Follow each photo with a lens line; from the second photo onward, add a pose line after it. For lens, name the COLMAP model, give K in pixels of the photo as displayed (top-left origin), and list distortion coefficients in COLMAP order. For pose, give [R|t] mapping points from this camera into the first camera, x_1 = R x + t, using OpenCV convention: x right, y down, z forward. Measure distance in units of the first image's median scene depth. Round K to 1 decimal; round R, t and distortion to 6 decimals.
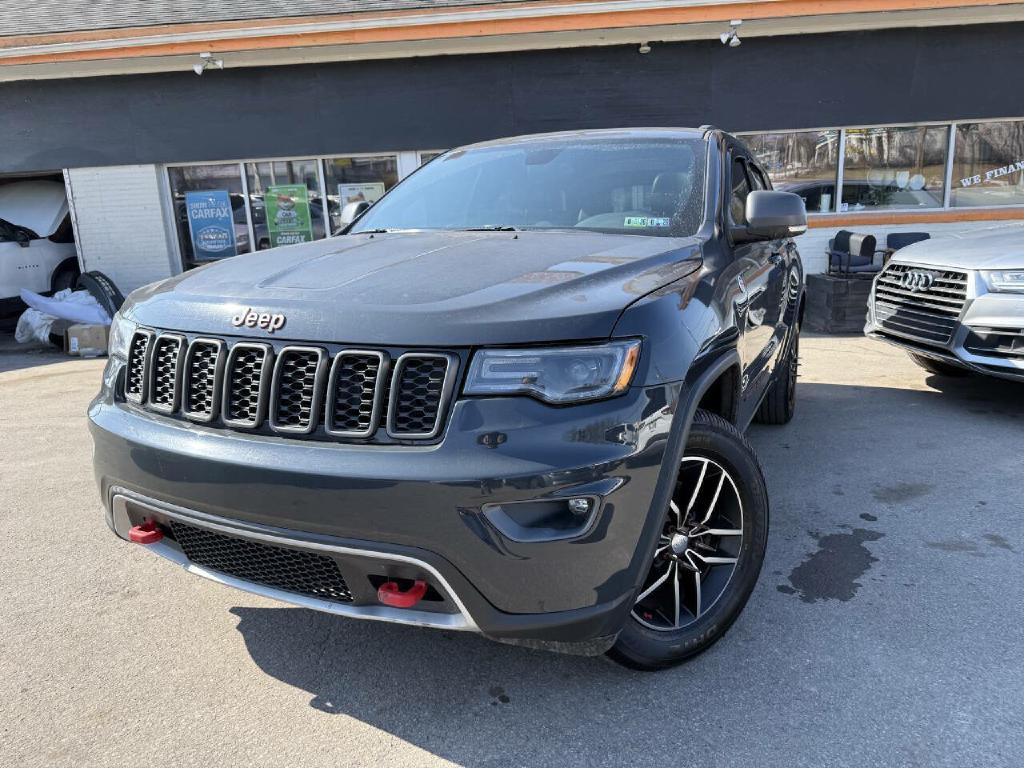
lens RADIAL K [[802.8, 0, 510.2], [0, 802.8, 341.3], [0, 0, 1]] dist [0.001381, -0.008468]
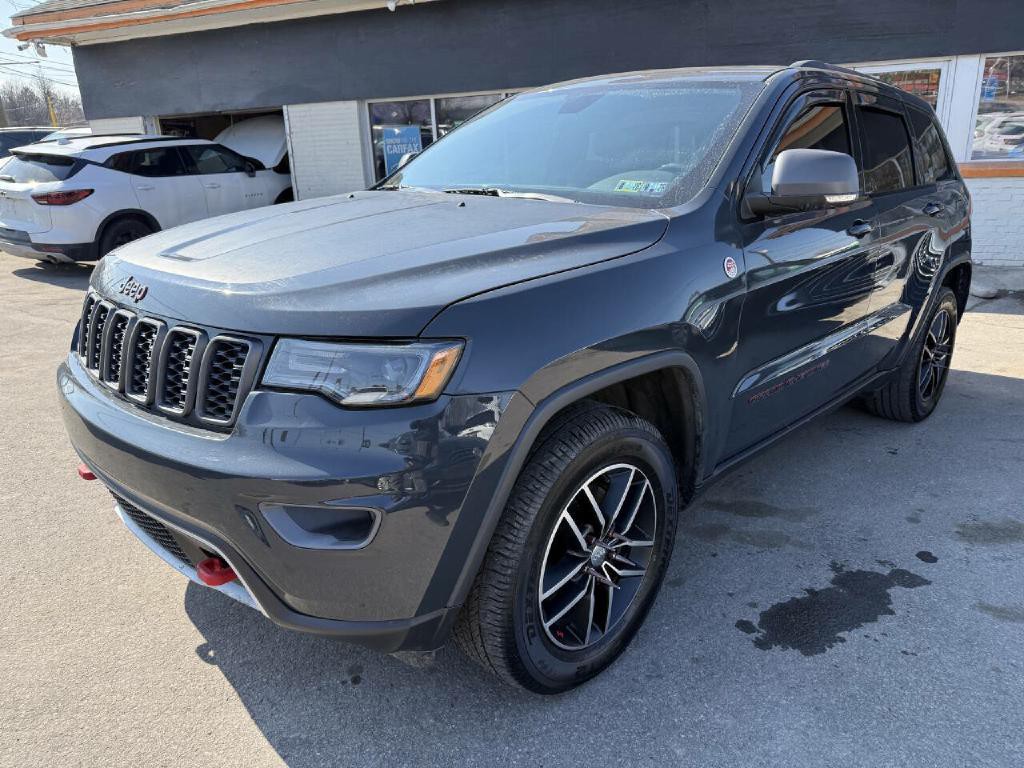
lens RADIAL K [[797.2, 0, 516.2], [0, 797.2, 353.3], [0, 0, 1]] dist [0.006725, -0.004430]
pose [[0.940645, 0.092596, -0.326516, 0.330160], [-0.057104, 0.991527, 0.116678, -0.061215], [0.334554, -0.091107, 0.937962, 0.129266]]
